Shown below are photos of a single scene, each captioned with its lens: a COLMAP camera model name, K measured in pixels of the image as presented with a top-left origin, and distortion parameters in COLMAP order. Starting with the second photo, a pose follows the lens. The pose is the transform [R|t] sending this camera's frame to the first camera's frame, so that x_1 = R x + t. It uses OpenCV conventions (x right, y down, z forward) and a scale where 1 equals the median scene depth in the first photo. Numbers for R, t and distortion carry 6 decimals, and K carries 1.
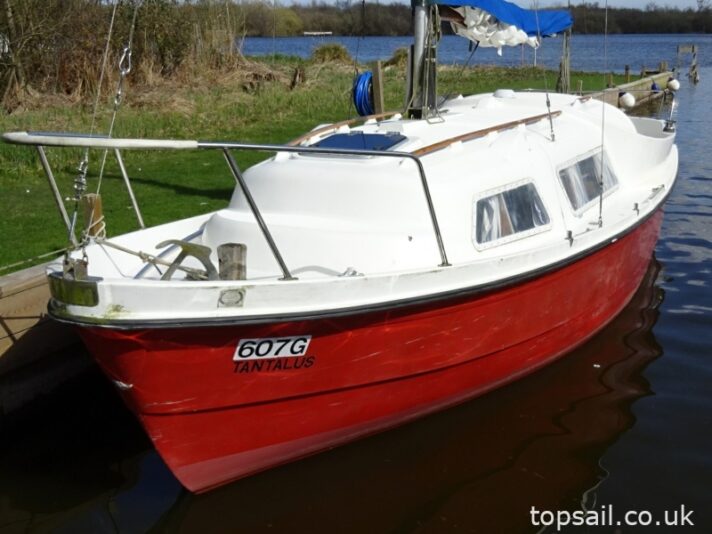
lens RADIAL K [[852.0, 0, 356.0], [0, 852.0, 267.0], [0, 0, 1]] dist [-0.032161, -0.020921]
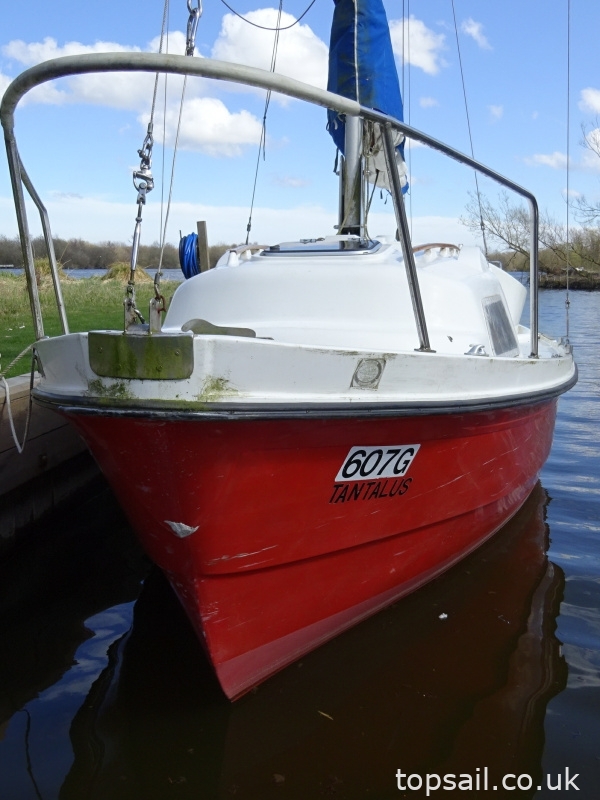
lens RADIAL K [[836.9, 0, 300.0], [0, 836.9, 400.0], [0, 0, 1]] dist [-0.000400, 0.002343]
pose [[0.969045, -0.033268, 0.244634, -0.314178], [0.053231, 0.995728, -0.075452, 0.090655], [-0.241079, 0.086139, 0.966675, 0.363115]]
